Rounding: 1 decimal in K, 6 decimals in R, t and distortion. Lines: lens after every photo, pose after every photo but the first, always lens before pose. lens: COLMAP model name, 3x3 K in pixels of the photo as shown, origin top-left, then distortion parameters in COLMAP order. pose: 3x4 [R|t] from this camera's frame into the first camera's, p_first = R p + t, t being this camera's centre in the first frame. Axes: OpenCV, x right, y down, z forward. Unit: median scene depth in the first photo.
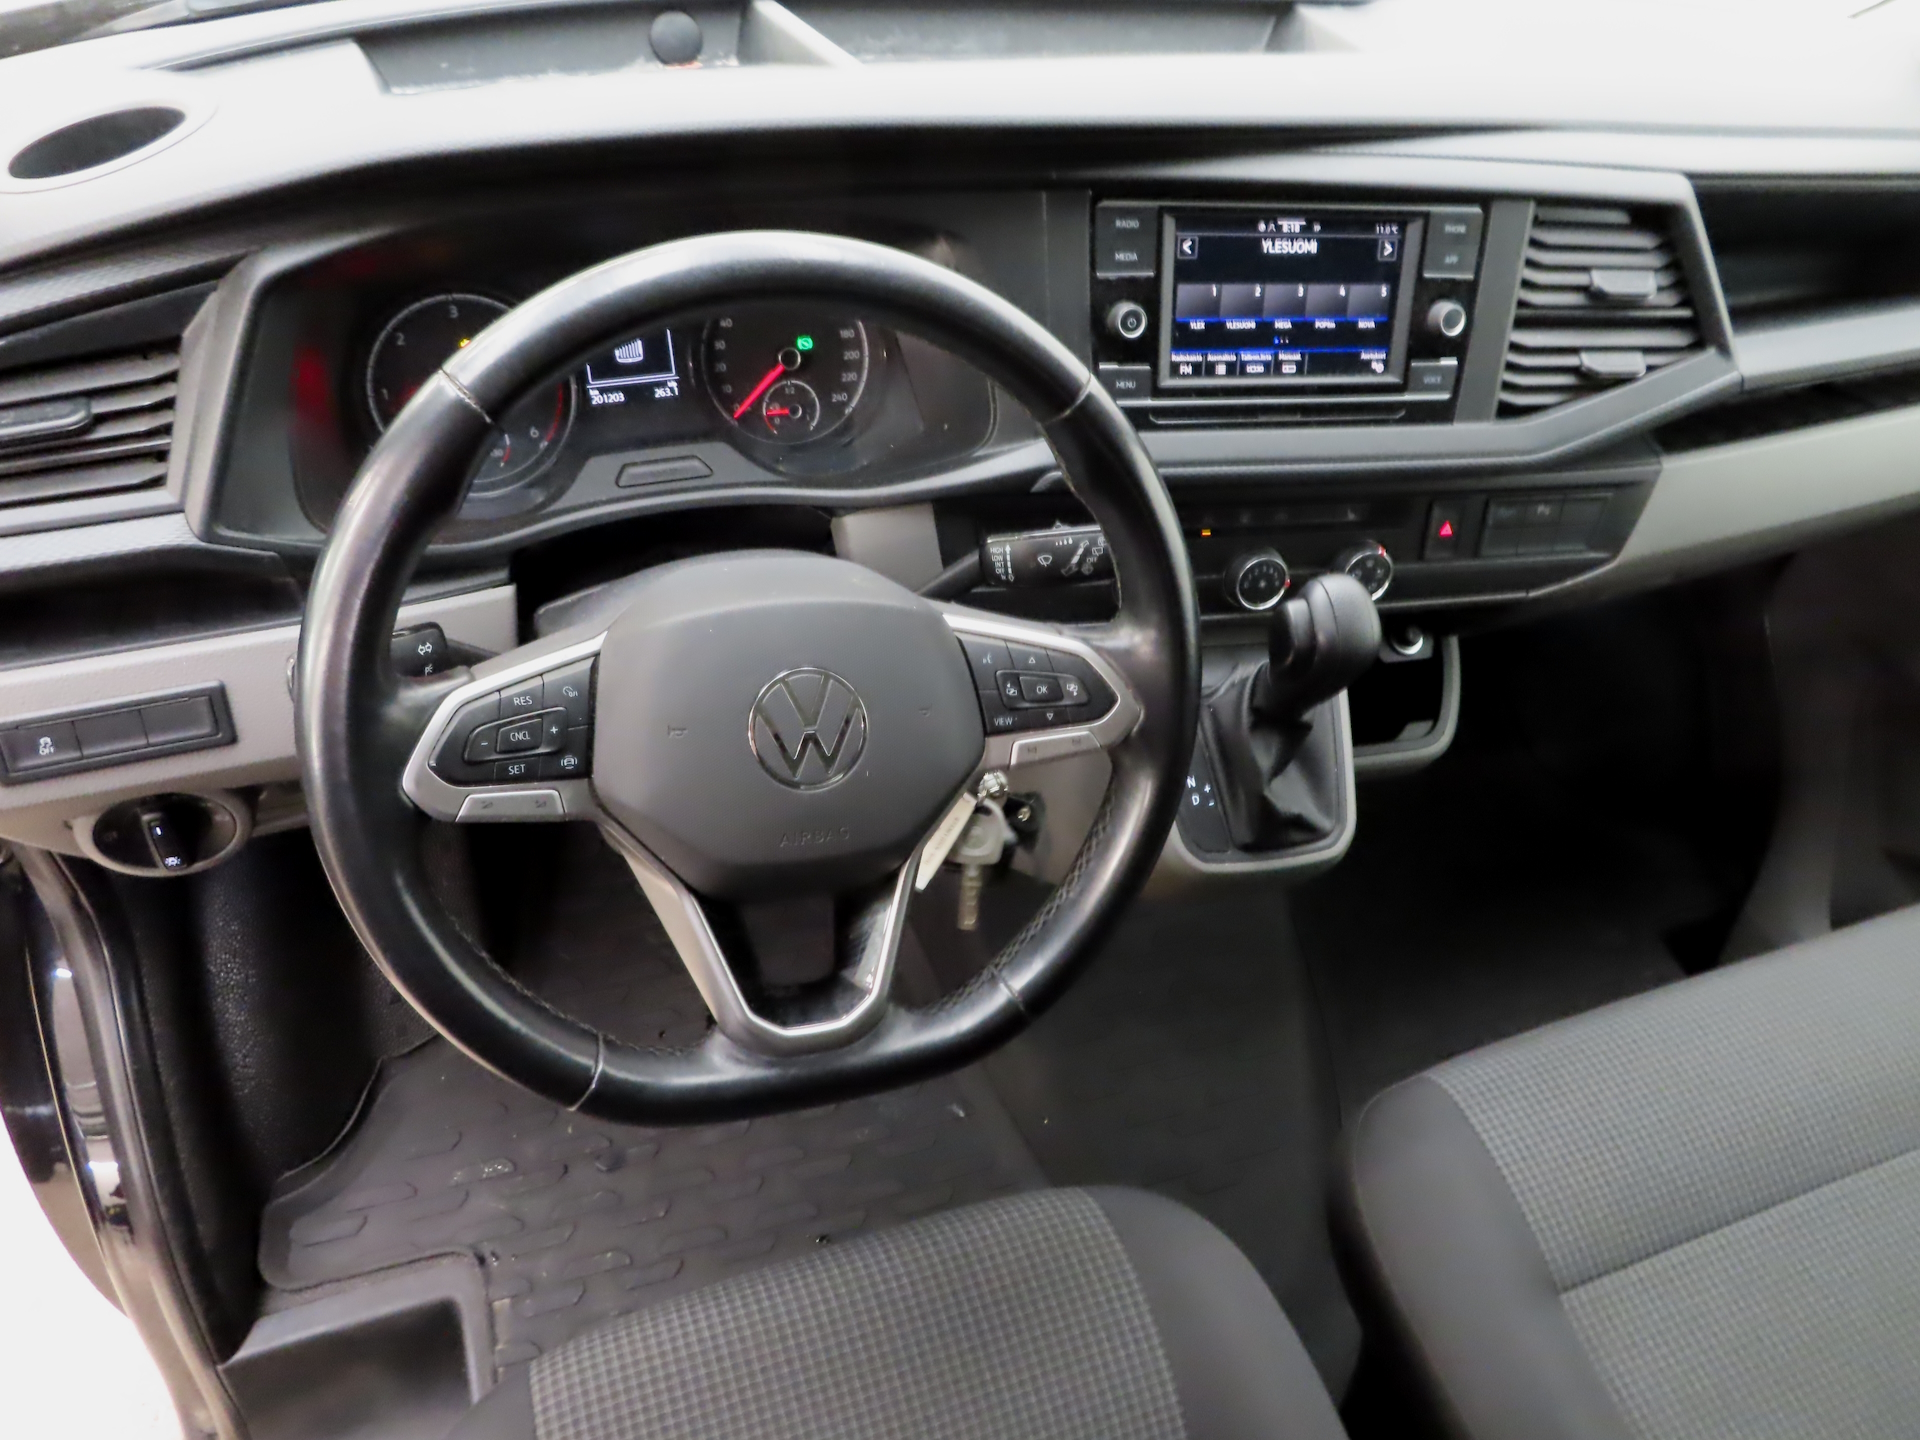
lens RADIAL K [[1401.2, 0, 961.9], [0, 1401.2, 722.2], [0, 0, 1]] dist [0.001994, -0.008232]
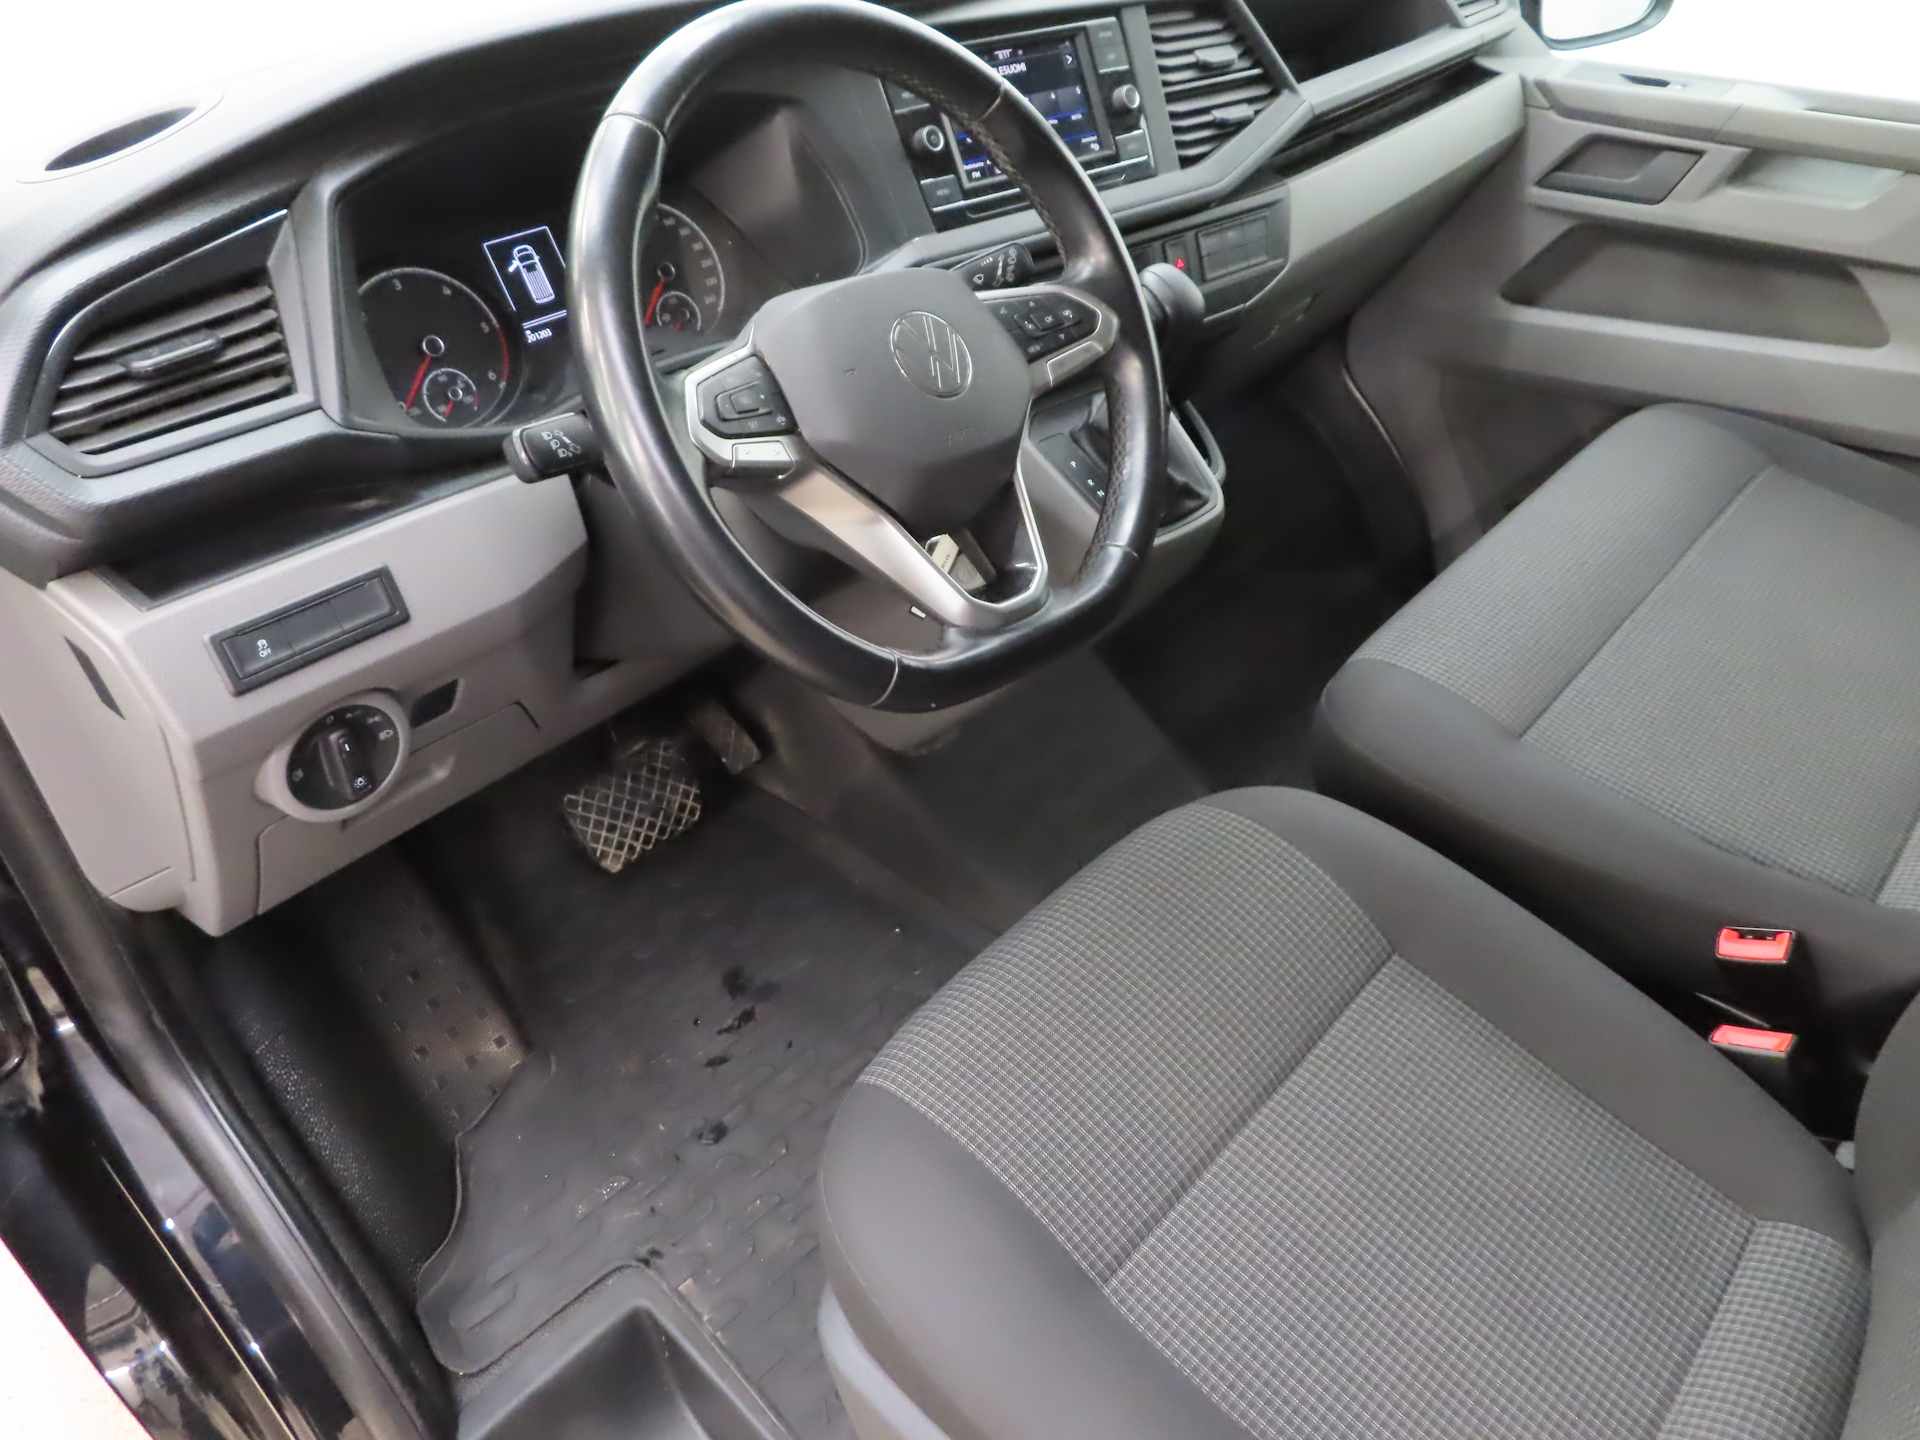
lens RADIAL K [[1401.2, 0, 959.4], [0, 1401.2, 719.0], [0, 0, 1]] dist [0.001994, -0.008232]
pose [[0.875375, -0.373167, 0.307351, -0.432209], [0.418455, 0.903239, -0.095157, 0.312786], [-0.242102, 0.211910, 0.946827, -0.103531]]
